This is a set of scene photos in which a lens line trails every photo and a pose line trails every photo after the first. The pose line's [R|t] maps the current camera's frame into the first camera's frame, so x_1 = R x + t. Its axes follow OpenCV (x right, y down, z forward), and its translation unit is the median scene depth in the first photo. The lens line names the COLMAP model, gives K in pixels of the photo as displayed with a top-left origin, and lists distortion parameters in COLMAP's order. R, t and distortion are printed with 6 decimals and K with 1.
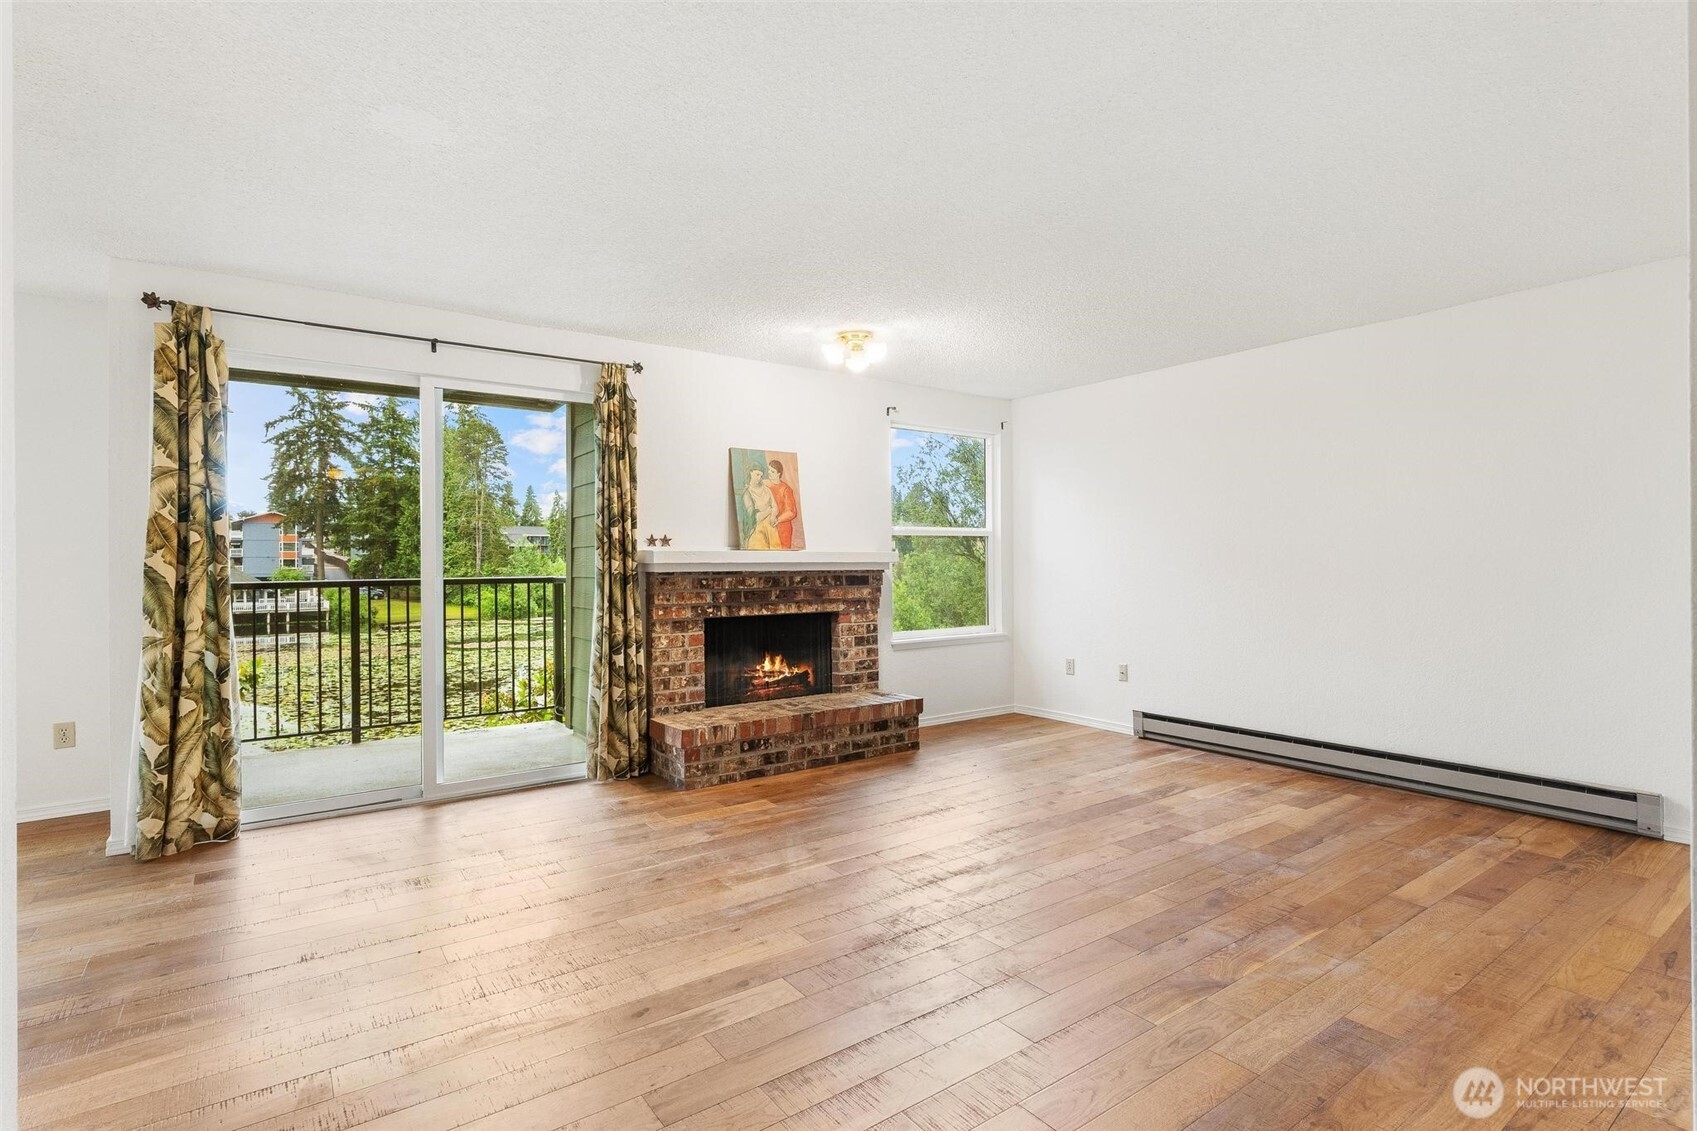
lens RADIAL K [[806.9, 0, 861.3], [0, 806.9, 559.4], [0, 0, 1]] dist [-0.000744, 0.000399]
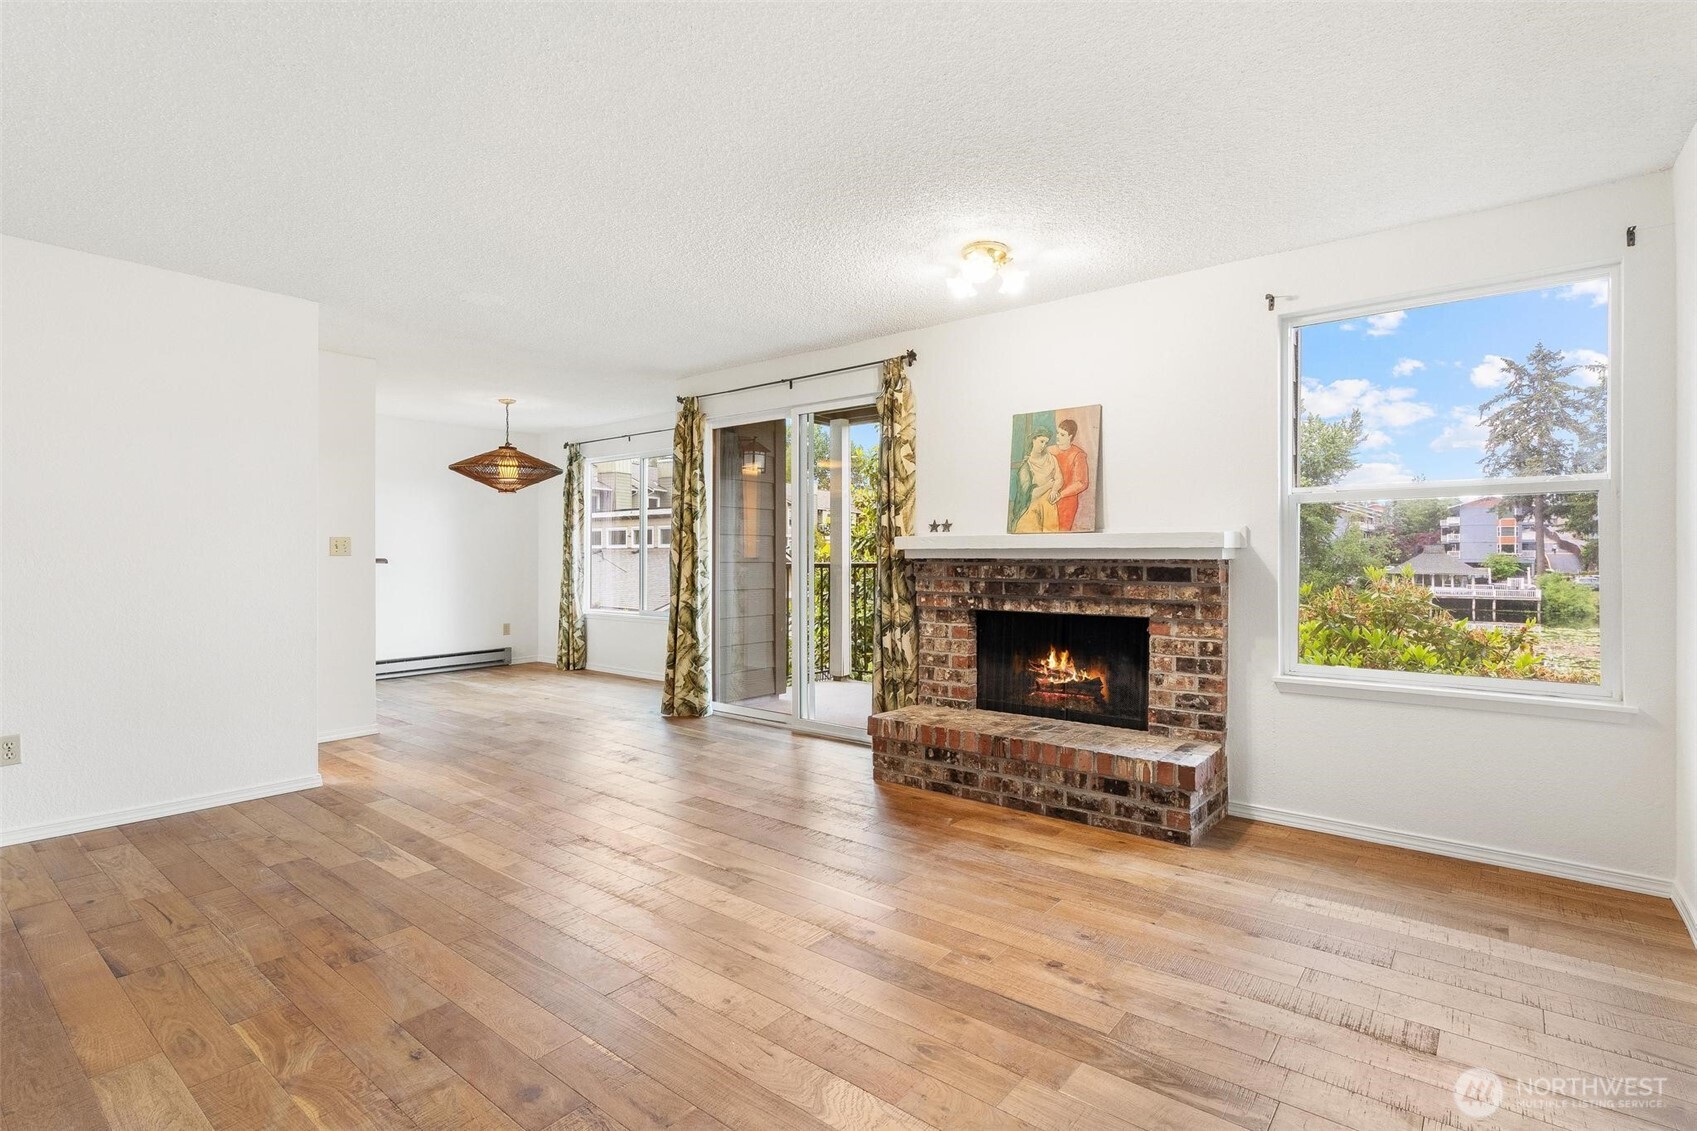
lens RADIAL K [[806.9, 0, 861.3], [0, 806.9, 559.4], [0, 0, 1]] dist [-0.000744, 0.000399]
pose [[0.273762, 0.012268, -0.961719, 0.631862], [0.005169, 0.999885, 0.014227, 0.002496], [0.961784, -0.008866, 0.273667, 0.617708]]
